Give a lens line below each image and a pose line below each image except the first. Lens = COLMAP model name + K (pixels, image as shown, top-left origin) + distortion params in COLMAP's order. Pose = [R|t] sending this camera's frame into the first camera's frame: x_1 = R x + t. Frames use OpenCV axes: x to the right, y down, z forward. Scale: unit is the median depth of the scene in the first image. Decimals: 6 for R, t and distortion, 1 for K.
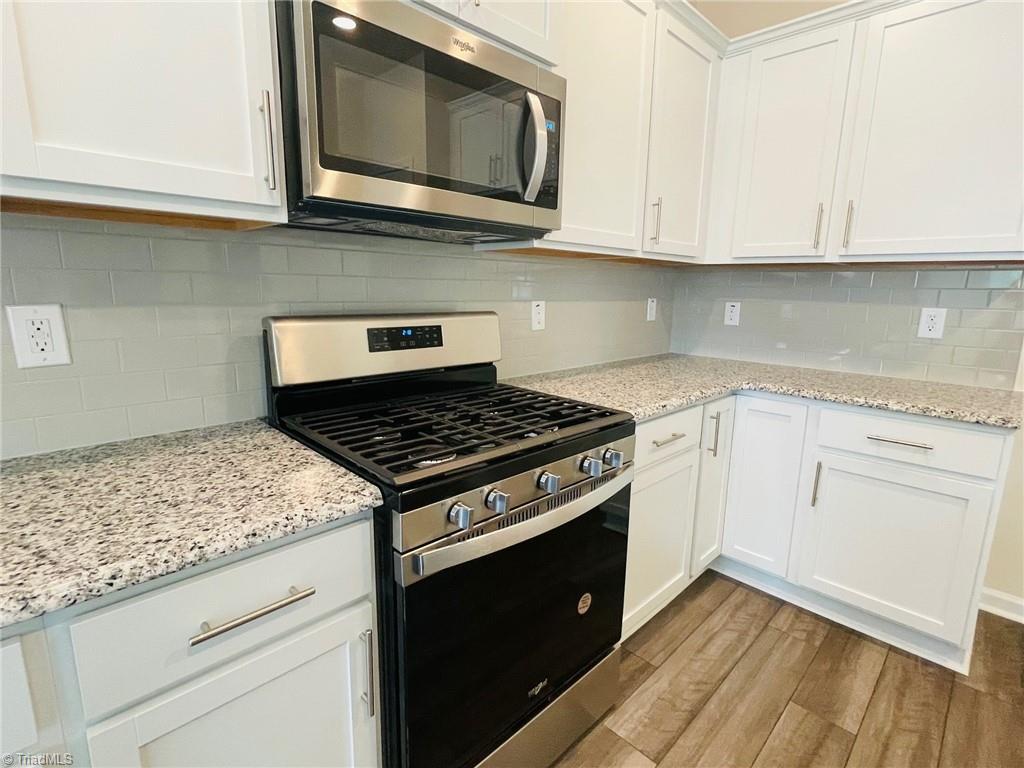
lens RADIAL K [[515.6, 0, 514.3], [0, 515.6, 383.0], [0, 0, 1]] dist [-0.004818, -0.000200]
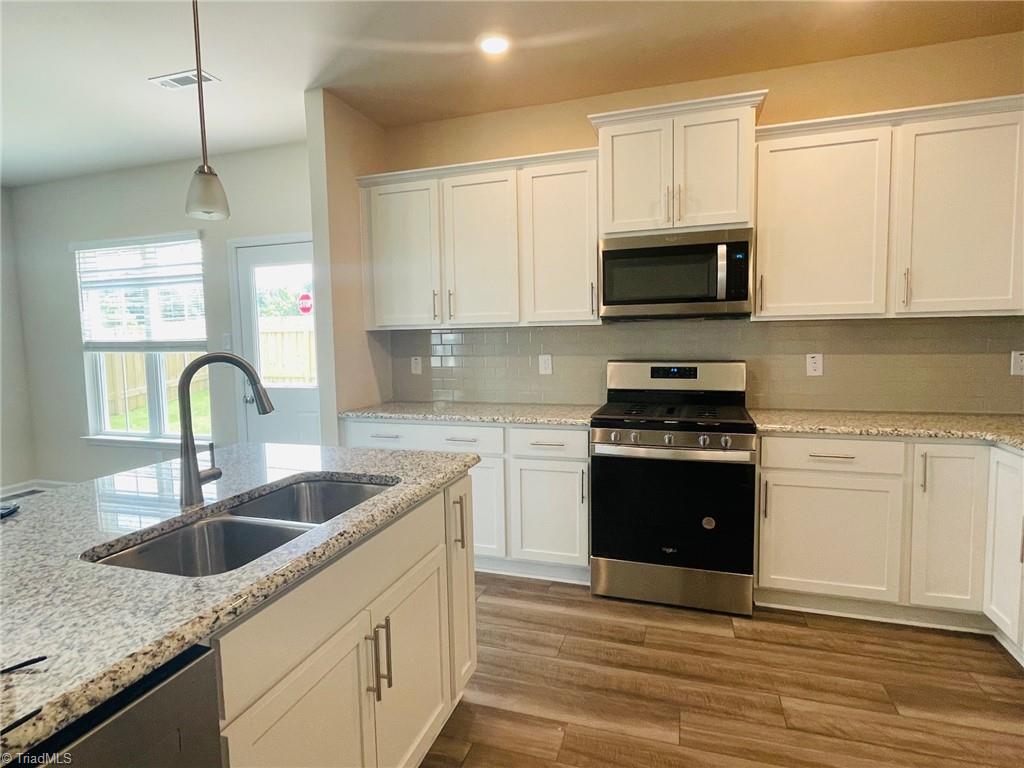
lens RADIAL K [[540.9, 0, 512.8], [0, 540.9, 381.3], [0, 0, 1]] dist [-0.002661, -0.000313]
pose [[0.453665, 0.046471, -0.889960, 1.342053], [-0.139410, 0.990045, -0.019368, 0.069123], [0.880200, 0.132856, 0.455628, -0.462158]]
